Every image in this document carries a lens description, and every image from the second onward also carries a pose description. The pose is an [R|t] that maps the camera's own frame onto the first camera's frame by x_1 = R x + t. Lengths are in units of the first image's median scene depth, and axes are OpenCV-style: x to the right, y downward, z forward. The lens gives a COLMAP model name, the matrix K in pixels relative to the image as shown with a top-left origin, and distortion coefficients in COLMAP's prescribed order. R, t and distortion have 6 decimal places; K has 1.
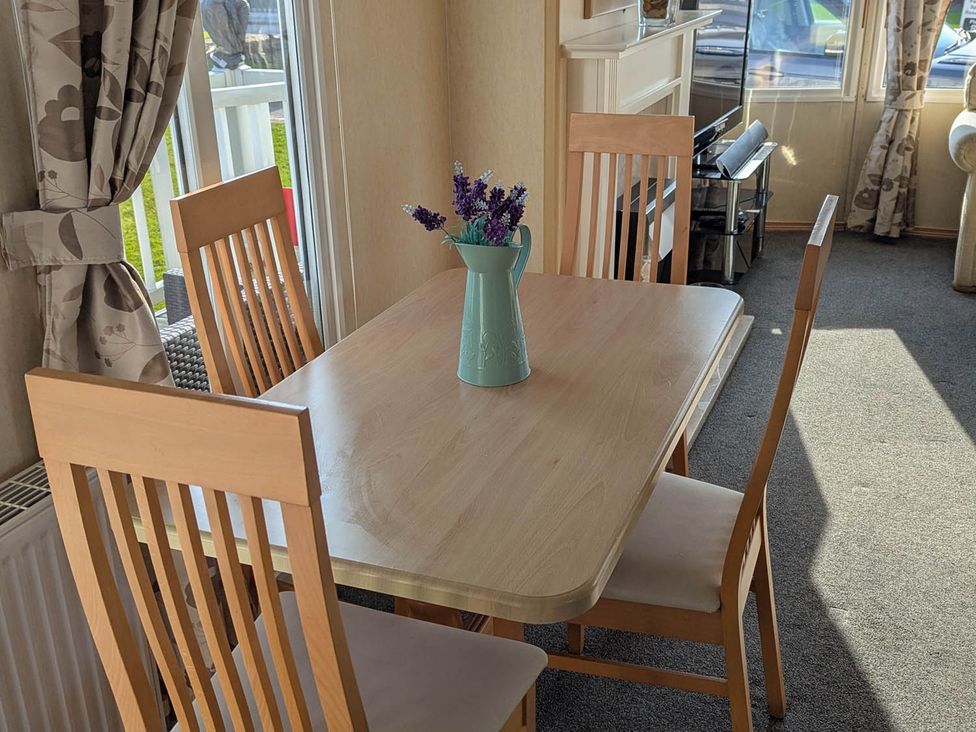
lens RADIAL K [[1020.1, 0, 488.0], [0, 1020.1, 366.0], [0, 0, 1]] dist [0.041024, -0.016339]
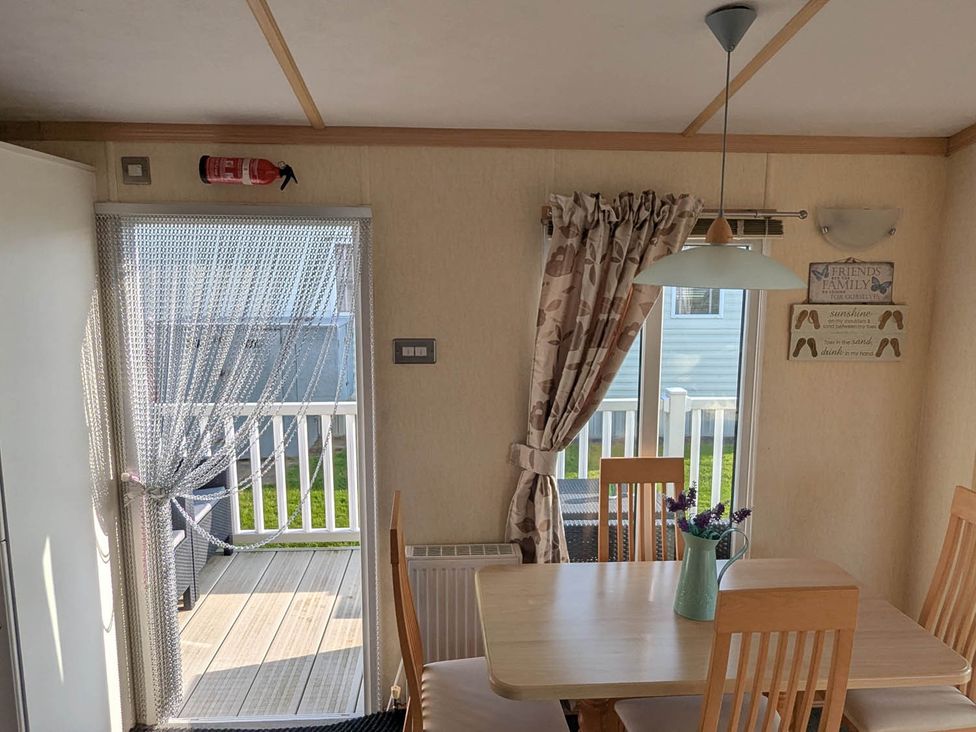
lens RADIAL K [[691.1, 0, 482.0], [0, 691.1, 365.2], [0, 0, 1]] dist [0.010887, -0.019038]
pose [[0.434716, 0.155054, -0.887119, 0.303056], [-0.359925, 0.932886, -0.013322, -0.084933], [0.825515, 0.325088, 0.461348, 0.024862]]
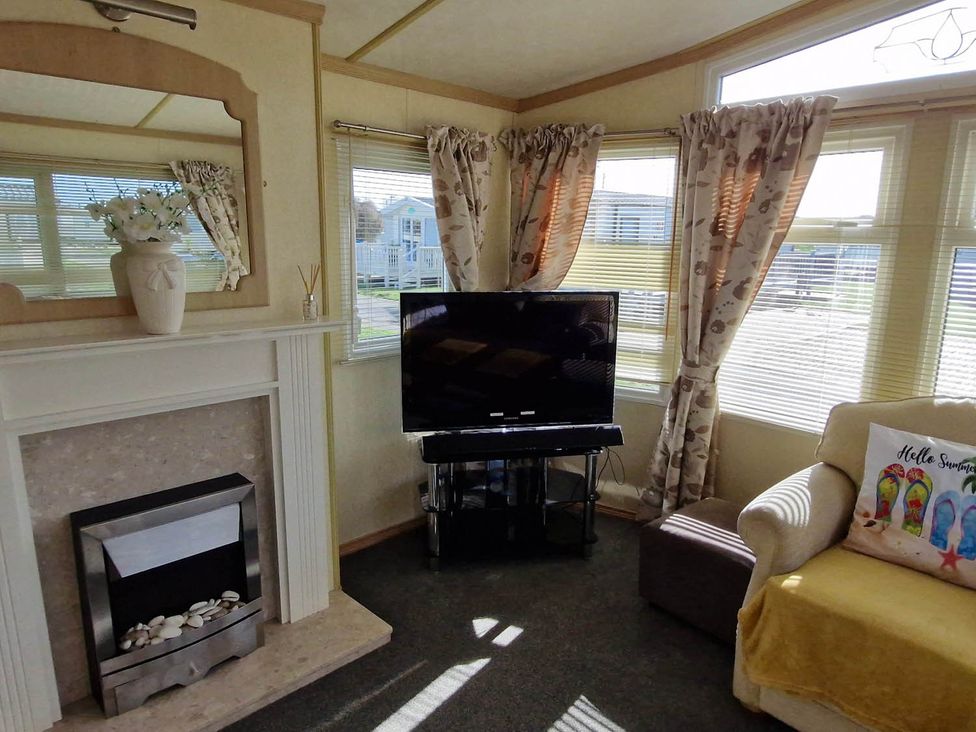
lens RADIAL K [[635.7, 0, 509.0], [0, 635.7, 368.5], [0, 0, 1]] dist [0.001075, -0.002801]
pose [[0.927849, 0.114442, -0.354965, 0.455538], [-0.179691, 0.971181, -0.156584, -0.174896], [0.326815, 0.209070, 0.921673, 0.366672]]
